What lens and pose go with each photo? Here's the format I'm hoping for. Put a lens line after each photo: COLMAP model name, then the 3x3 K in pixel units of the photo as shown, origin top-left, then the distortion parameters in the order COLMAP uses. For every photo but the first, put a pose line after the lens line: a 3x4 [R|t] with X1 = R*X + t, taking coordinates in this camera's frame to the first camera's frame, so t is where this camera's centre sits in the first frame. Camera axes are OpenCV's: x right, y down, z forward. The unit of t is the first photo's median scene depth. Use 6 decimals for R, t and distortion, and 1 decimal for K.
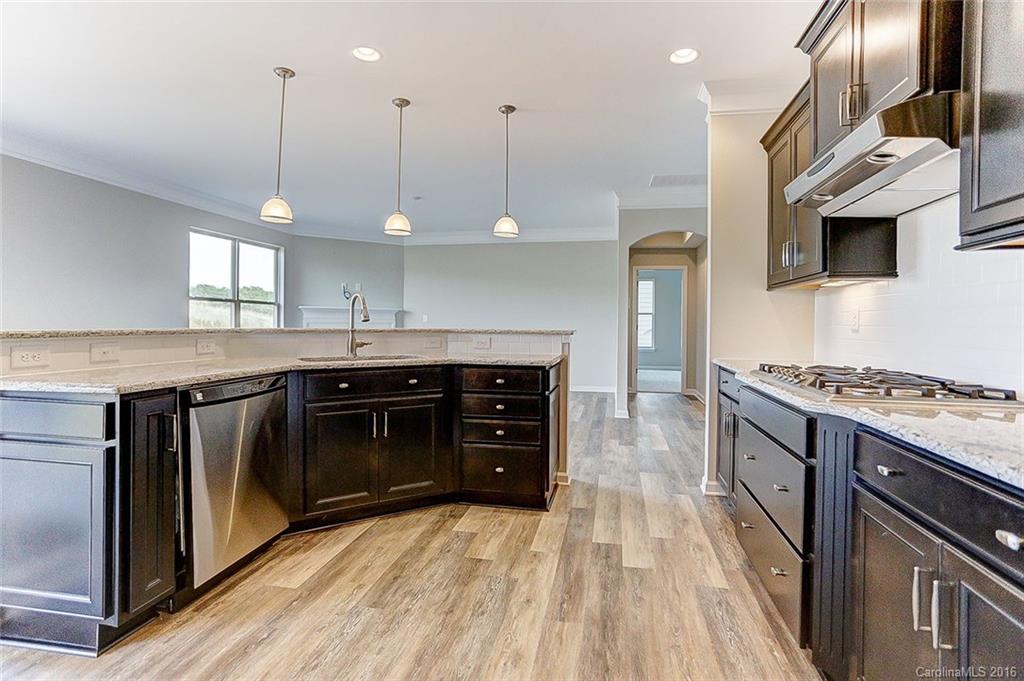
lens RADIAL K [[504.2, 0, 512.7], [0, 504.2, 329.0], [0, 0, 1]] dist [-0.049158, 0.031048]
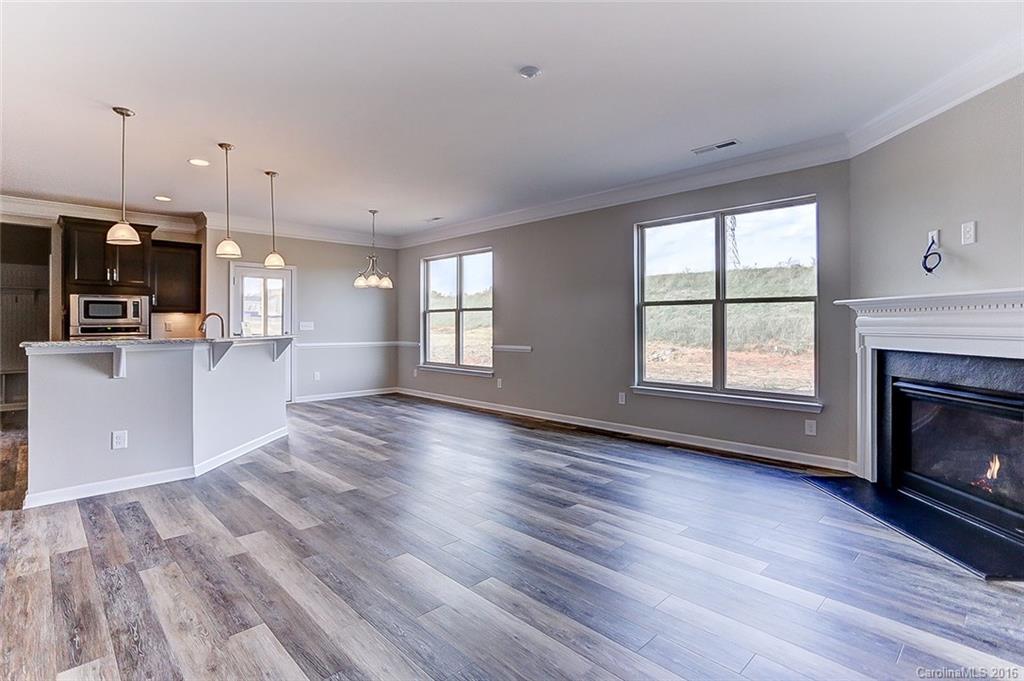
lens RADIAL K [[504.2, 0, 512.7], [0, 504.2, 329.0], [0, 0, 1]] dist [-0.049158, 0.031048]
pose [[-0.566124, -0.001823, -0.824318, 0.360528], [-0.012489, 0.999902, 0.006367, -0.036954], [0.824225, 0.013899, -0.566091, 2.249644]]
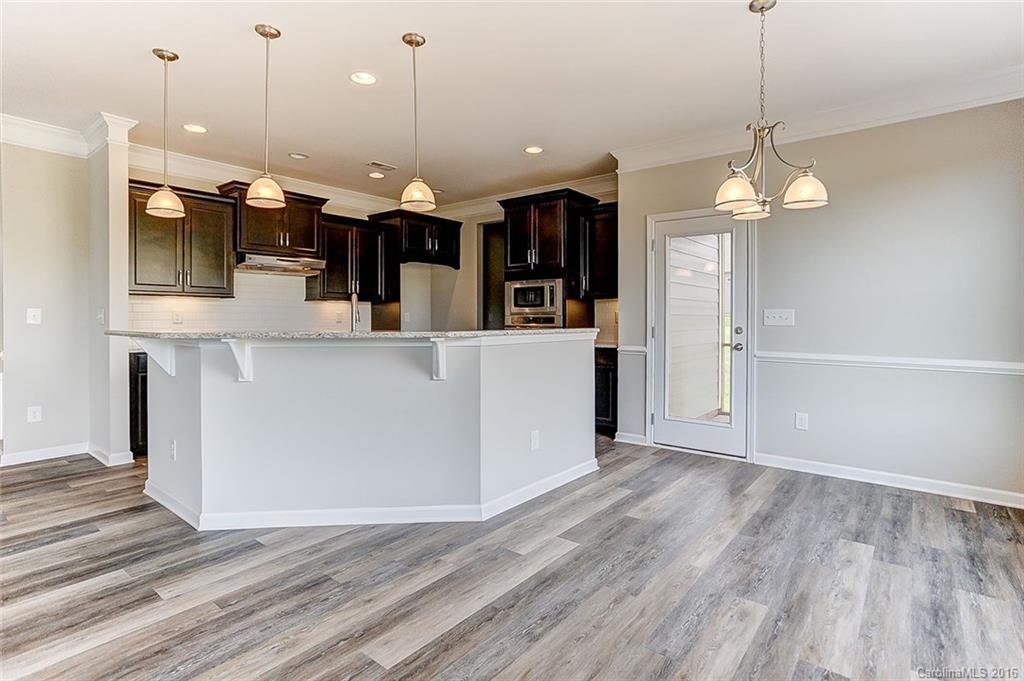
lens RADIAL K [[513.2, 0, 520.8], [0, 513.2, 313.5], [0, 0, 1]] dist [-0.050947, 0.030378]
pose [[-0.891193, -0.007107, 0.453568, -0.920406], [-0.005245, 0.999972, 0.005362, -0.034323], [-0.453594, 0.002400, -0.891205, 1.527654]]
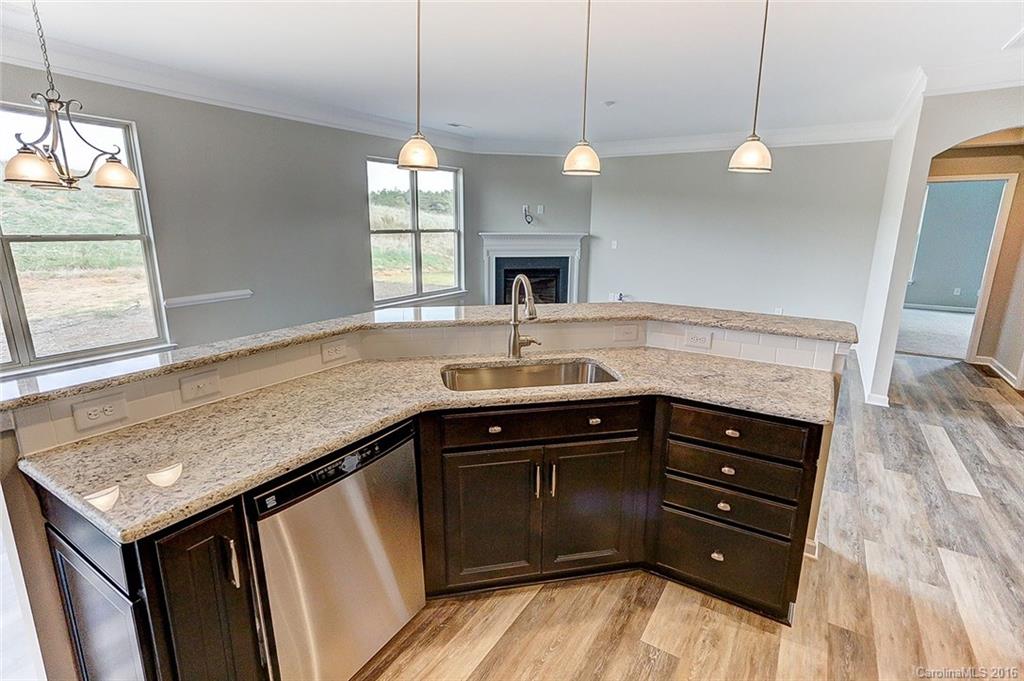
lens RADIAL K [[498.4, 0, 510.3], [0, 498.4, 336.7], [0, 0, 1]] dist [-0.048679, 0.030028]
pose [[0.932199, 0.078186, -0.353400, -0.061067], [-0.001808, 0.977383, 0.211467, -0.117094], [0.361941, -0.196491, 0.911258, 0.295225]]
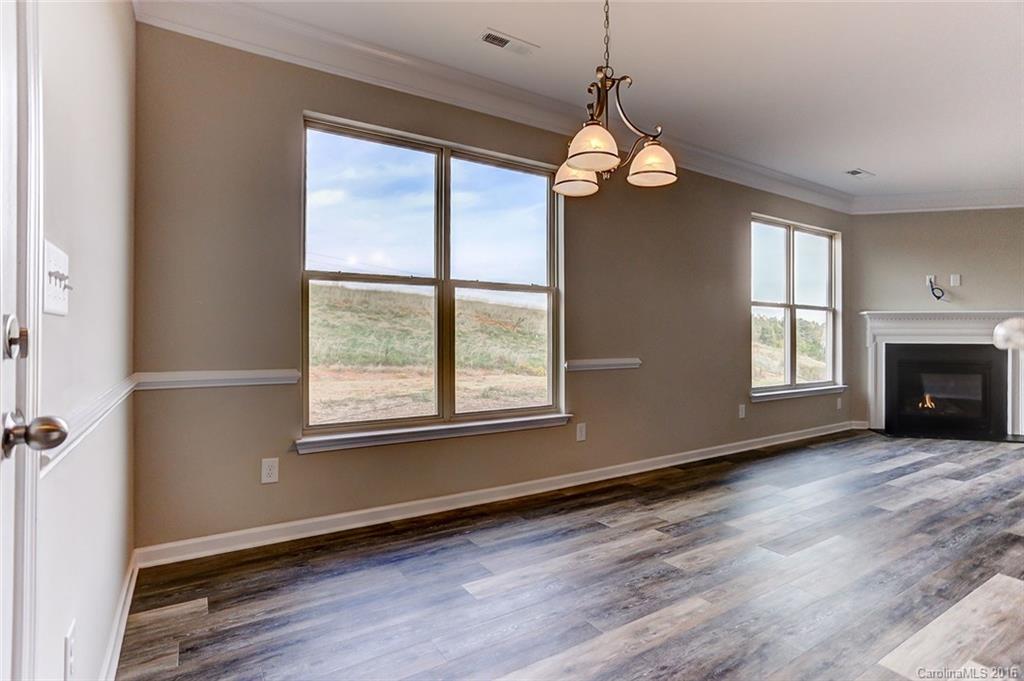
lens RADIAL K [[511.2, 0, 497.9], [0, 511.2, 334.8], [0, 0, 1]] dist [-0.050161, 0.031634]
pose [[0.680207, -0.011309, -0.732933, -0.565219], [-0.004141, 0.999806, -0.019270, 0.008922], [0.733008, 0.016143, 0.680028, 0.269386]]
